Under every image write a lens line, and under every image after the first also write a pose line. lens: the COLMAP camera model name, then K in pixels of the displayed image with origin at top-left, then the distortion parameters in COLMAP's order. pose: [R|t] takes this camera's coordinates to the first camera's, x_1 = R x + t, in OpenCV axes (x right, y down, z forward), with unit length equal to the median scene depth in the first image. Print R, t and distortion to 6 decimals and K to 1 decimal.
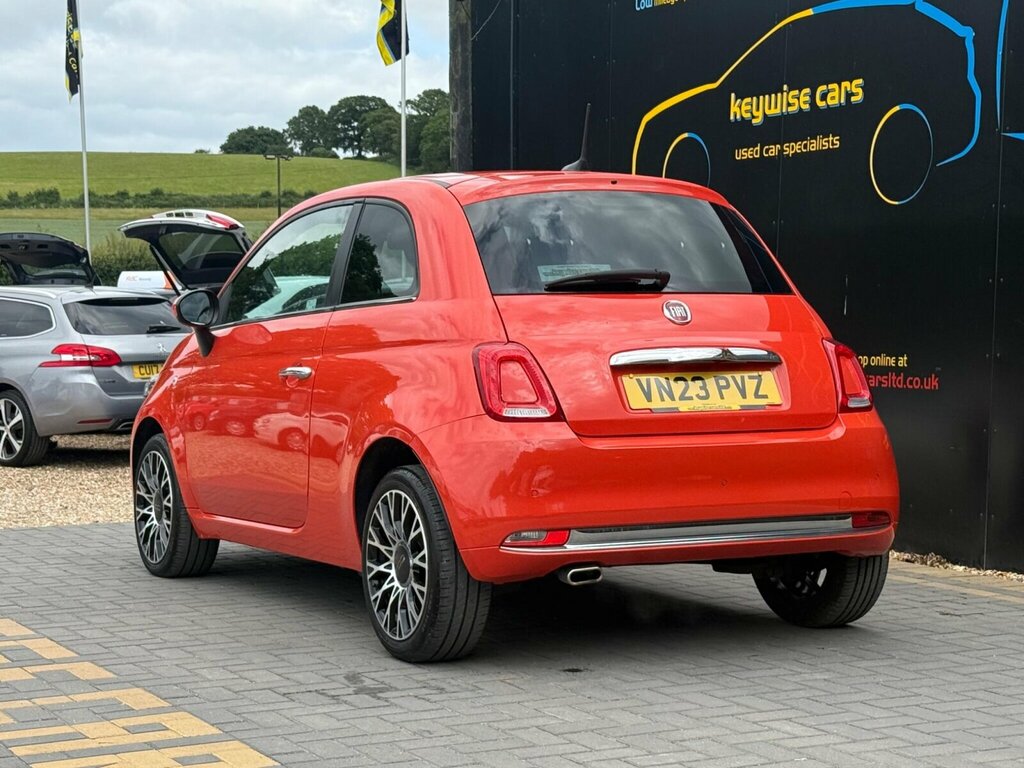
lens RADIAL K [[2140.0, 0, 512.0], [0, 2140.0, 384.0], [0, 0, 1]] dist [0.173823, 0.038263]
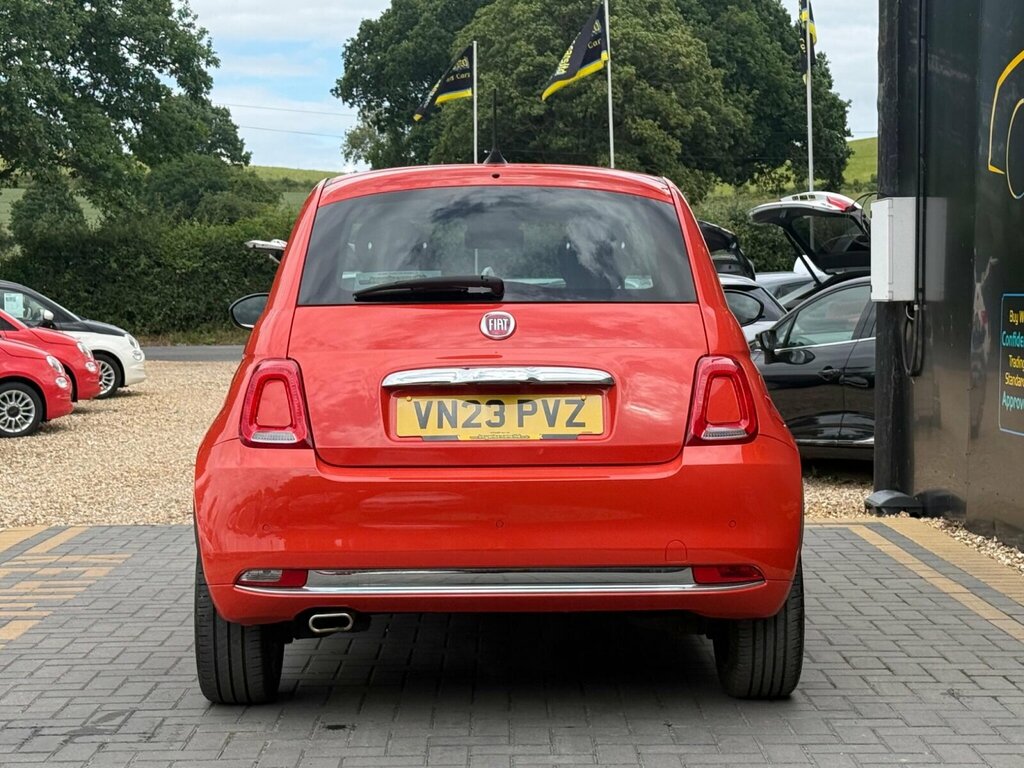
lens RADIAL K [[2140.0, 0, 512.0], [0, 2140.0, 384.0], [0, 0, 1]] dist [0.173823, 0.038263]
pose [[0.887489, 0.018004, -0.460477, 0.490666], [-0.012297, 0.999806, 0.015390, -0.023424], [0.460665, -0.007996, 0.887538, 0.232467]]
